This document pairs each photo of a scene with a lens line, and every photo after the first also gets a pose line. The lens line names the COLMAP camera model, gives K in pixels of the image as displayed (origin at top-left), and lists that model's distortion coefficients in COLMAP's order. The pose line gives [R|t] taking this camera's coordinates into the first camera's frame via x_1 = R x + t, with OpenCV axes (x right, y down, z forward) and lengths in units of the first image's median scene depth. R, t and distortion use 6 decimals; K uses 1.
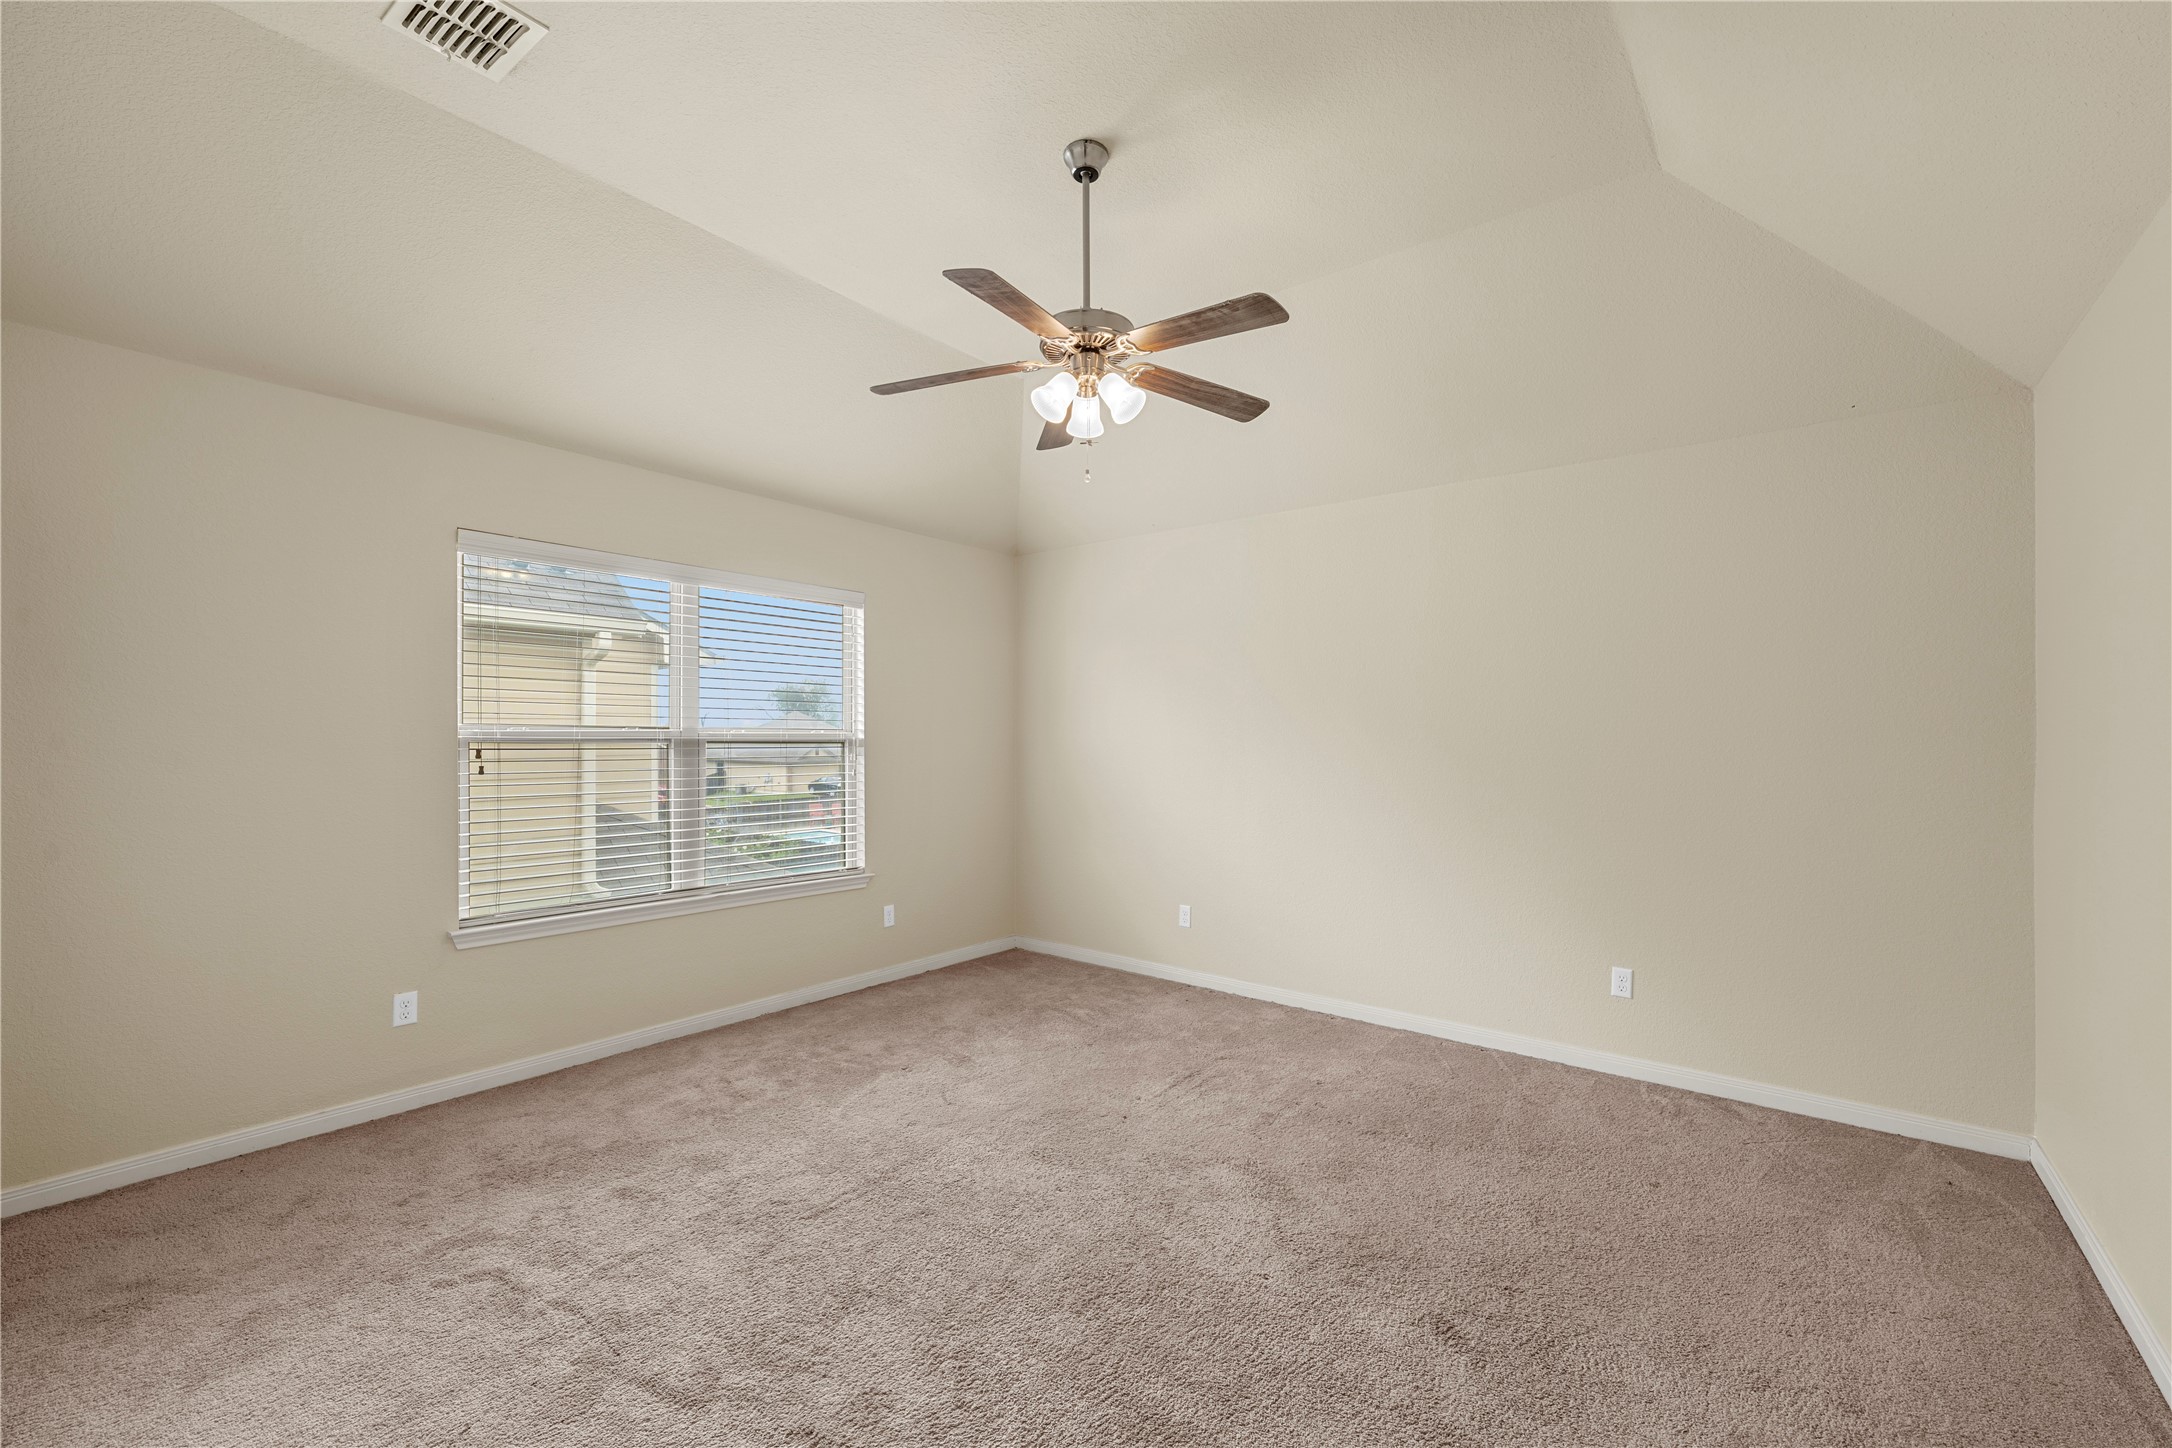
lens RADIAL K [[936.8, 0, 1047.0], [0, 936.8, 735.0], [0, 0, 1]] dist [0.001784, 0.000075]
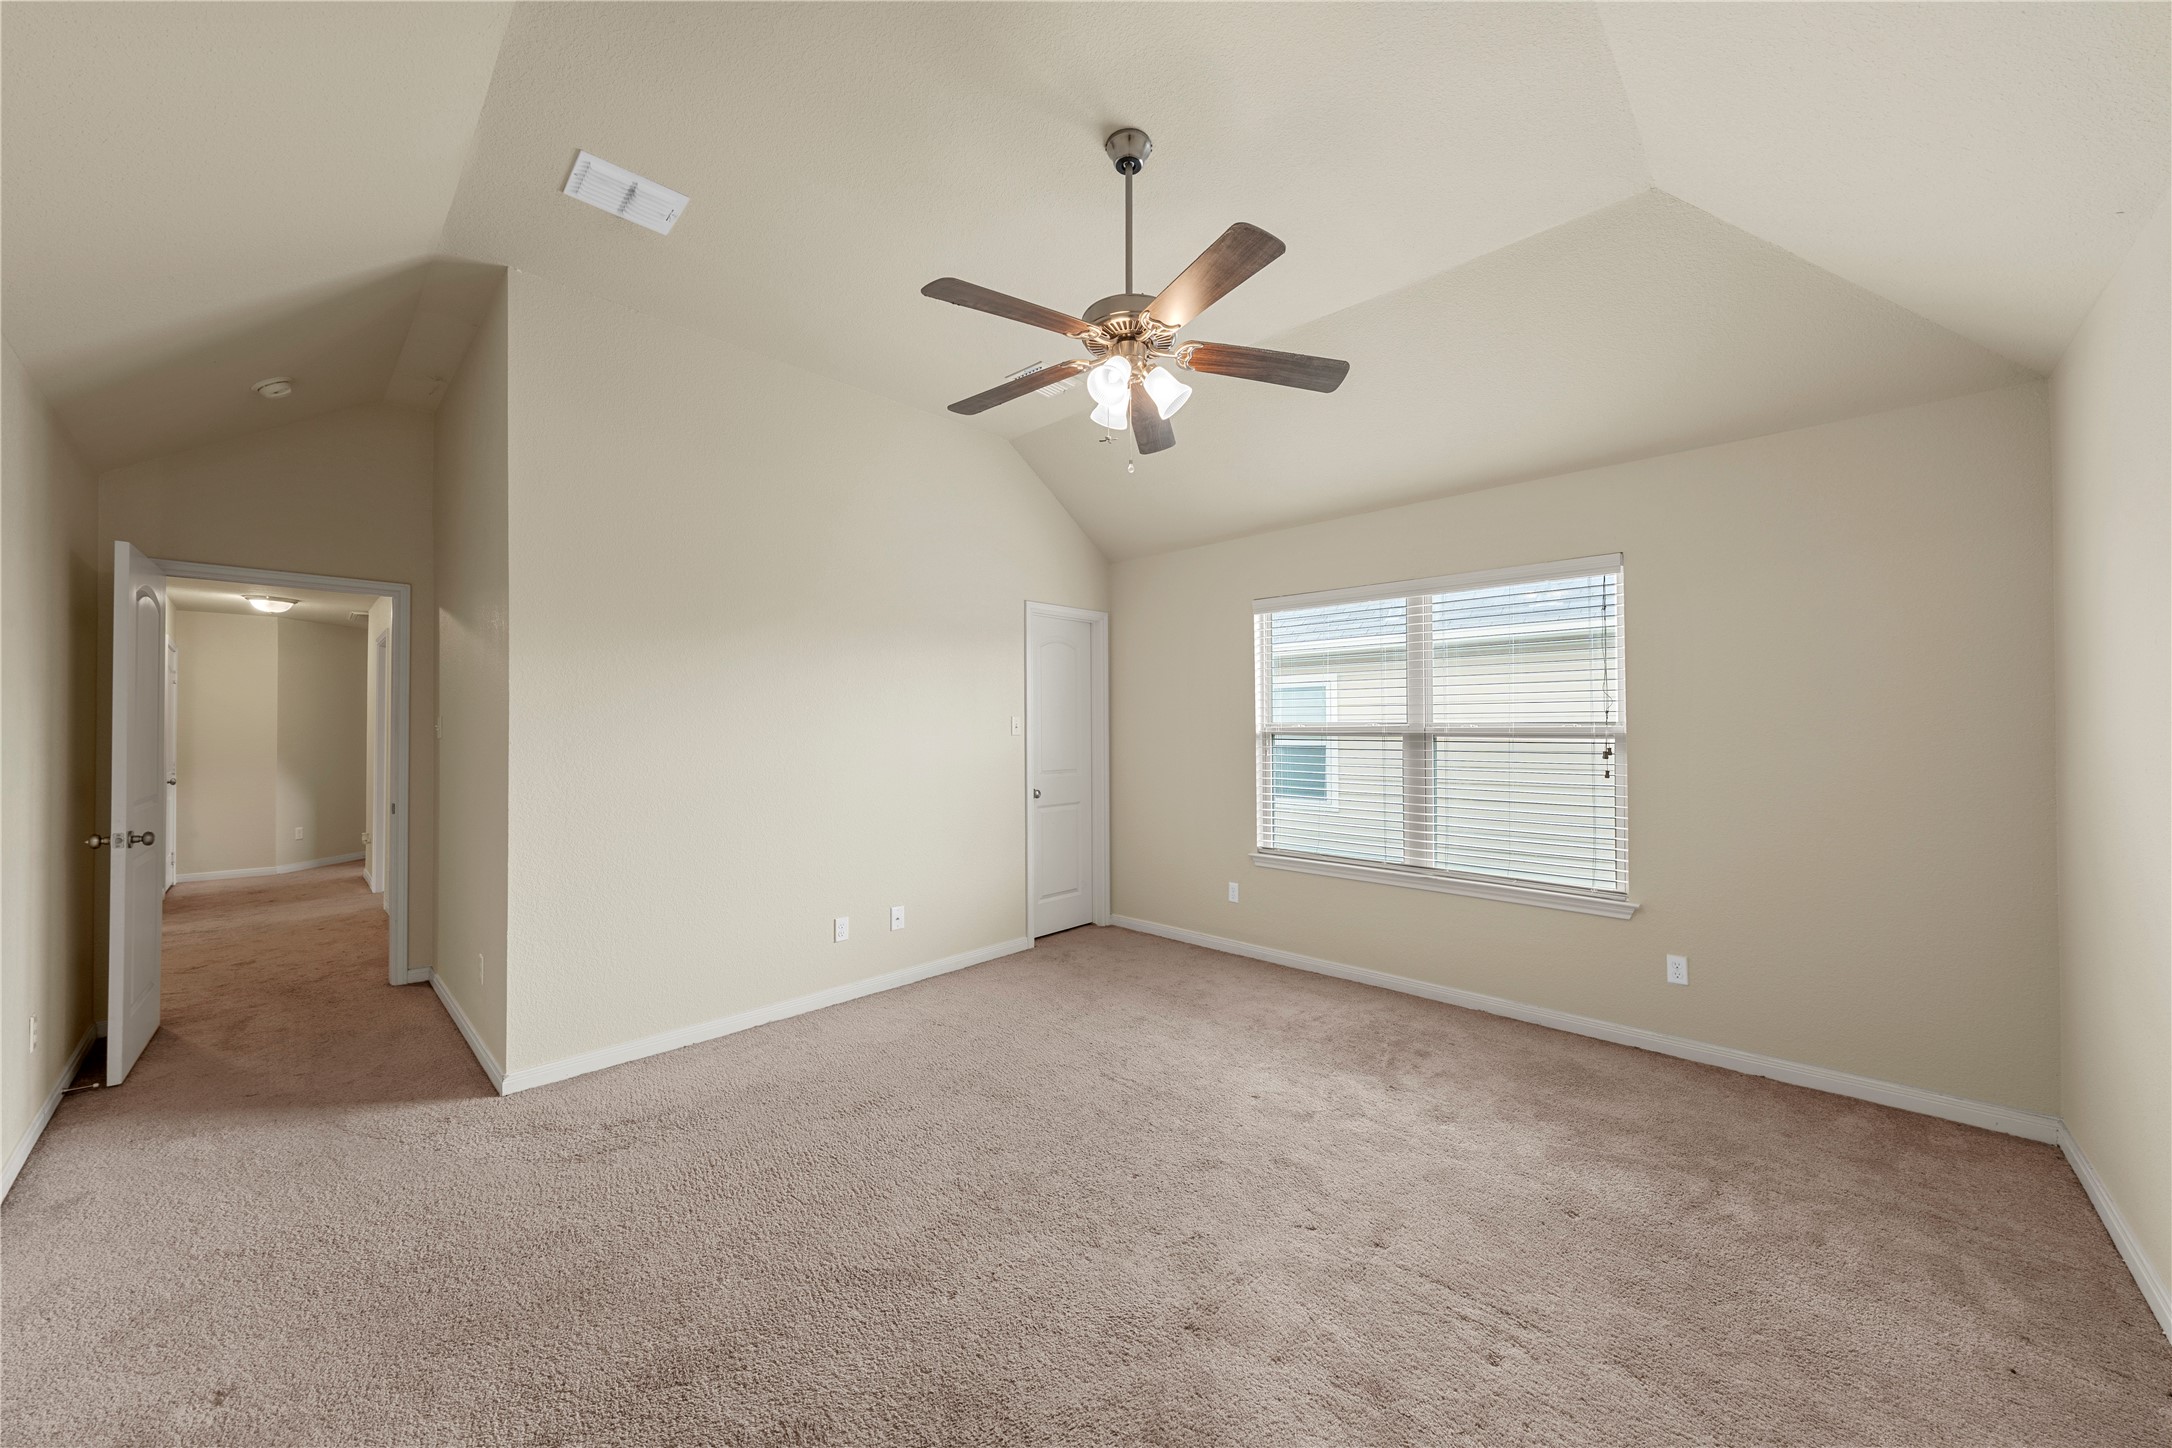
lens RADIAL K [[766.8, 0, 1092.8], [0, 766.8, 732.3], [0, 0, 1]] dist [0.000184, 0.000113]
pose [[-0.069543, 0.003090, -0.997574, 0.616571], [-0.000713, 0.999995, 0.003147, 0.000345], [0.997579, 0.000930, -0.069541, 0.738622]]
